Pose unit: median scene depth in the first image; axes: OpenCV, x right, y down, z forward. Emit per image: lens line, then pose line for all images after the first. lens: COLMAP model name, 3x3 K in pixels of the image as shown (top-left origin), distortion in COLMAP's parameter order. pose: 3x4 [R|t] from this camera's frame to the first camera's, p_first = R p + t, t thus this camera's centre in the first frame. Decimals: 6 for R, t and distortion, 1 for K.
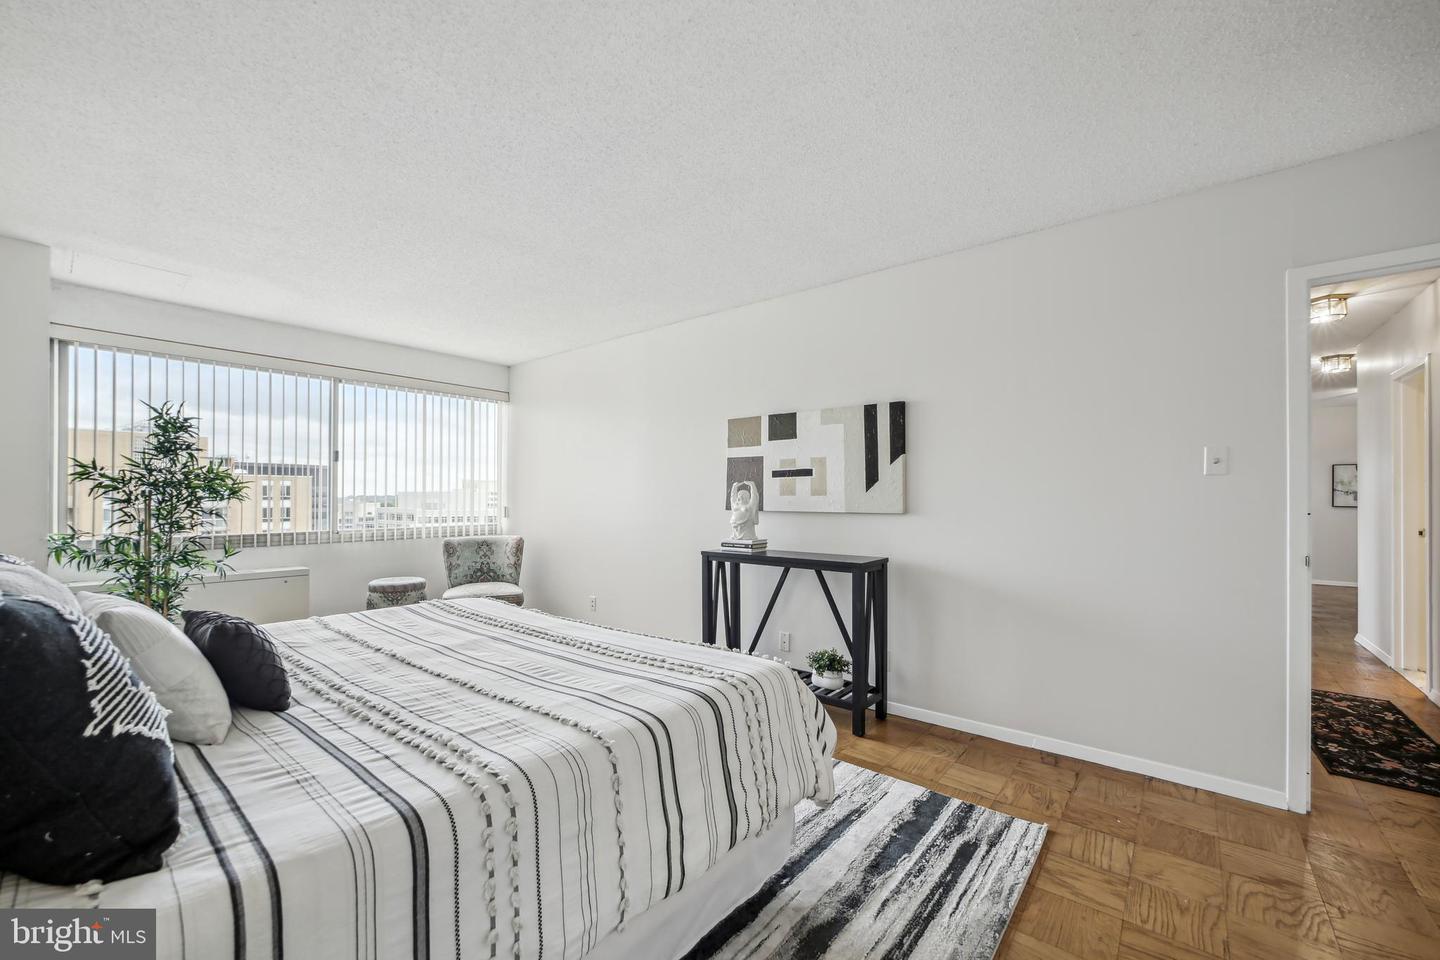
lens RADIAL K [[566.4, 0, 729.4], [0, 566.4, 489.6], [0, 0, 1]] dist [-0.000754, 0.000285]
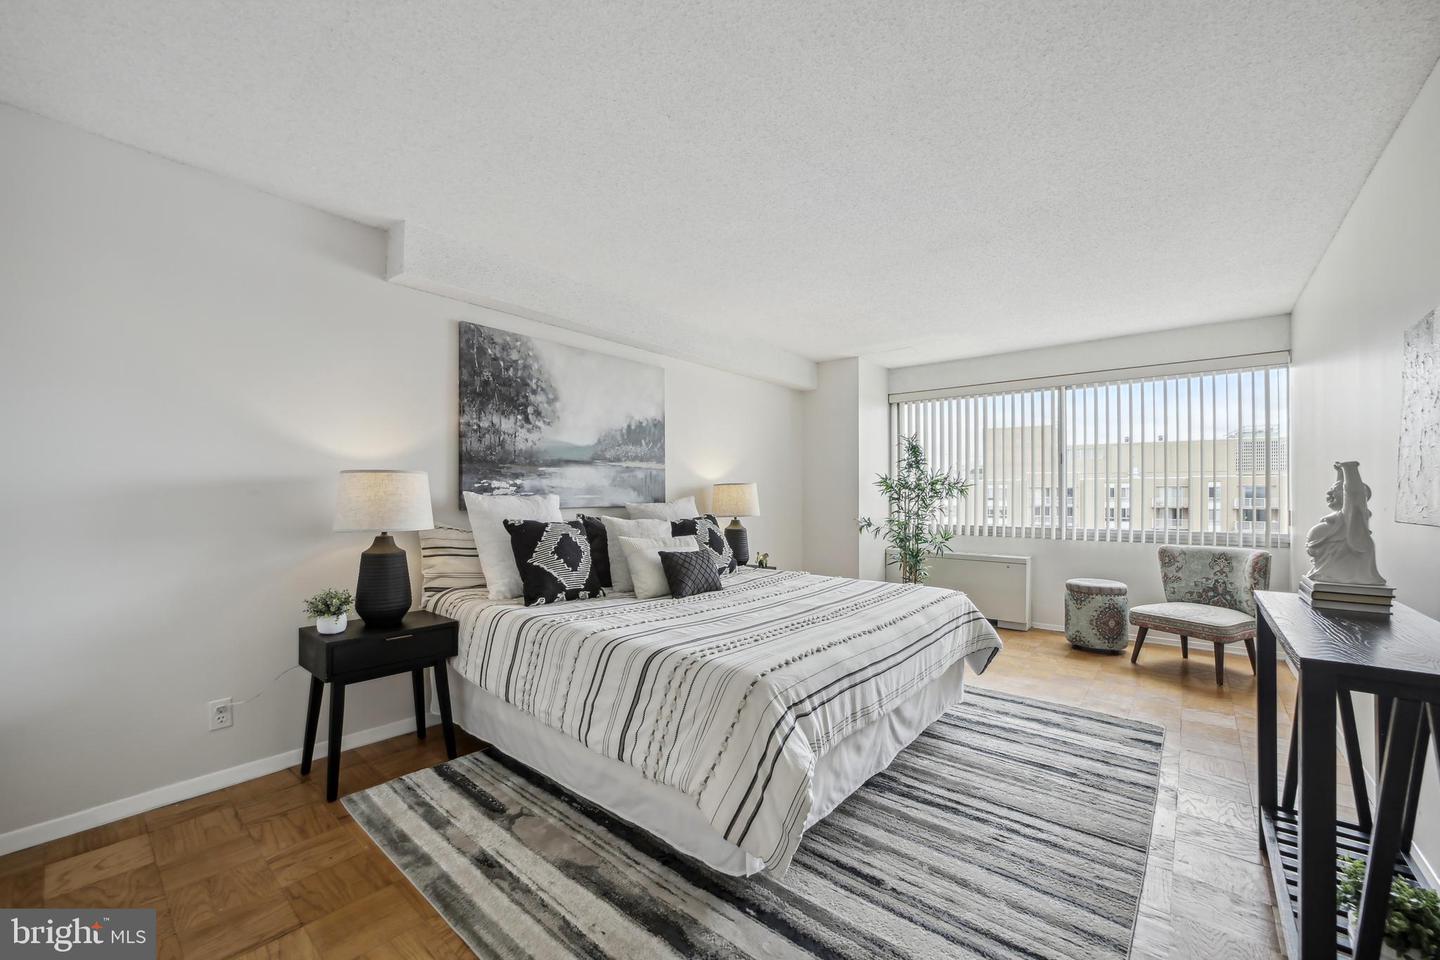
lens RADIAL K [[566.4, 0, 729.4], [0, 566.4, 489.6], [0, 0, 1]] dist [-0.000754, 0.000285]
pose [[0.009313, -0.014159, -0.999856, 0.355829], [0.010080, 0.999850, -0.014065, 0.008142], [0.999906, -0.009948, 0.009454, 0.335361]]
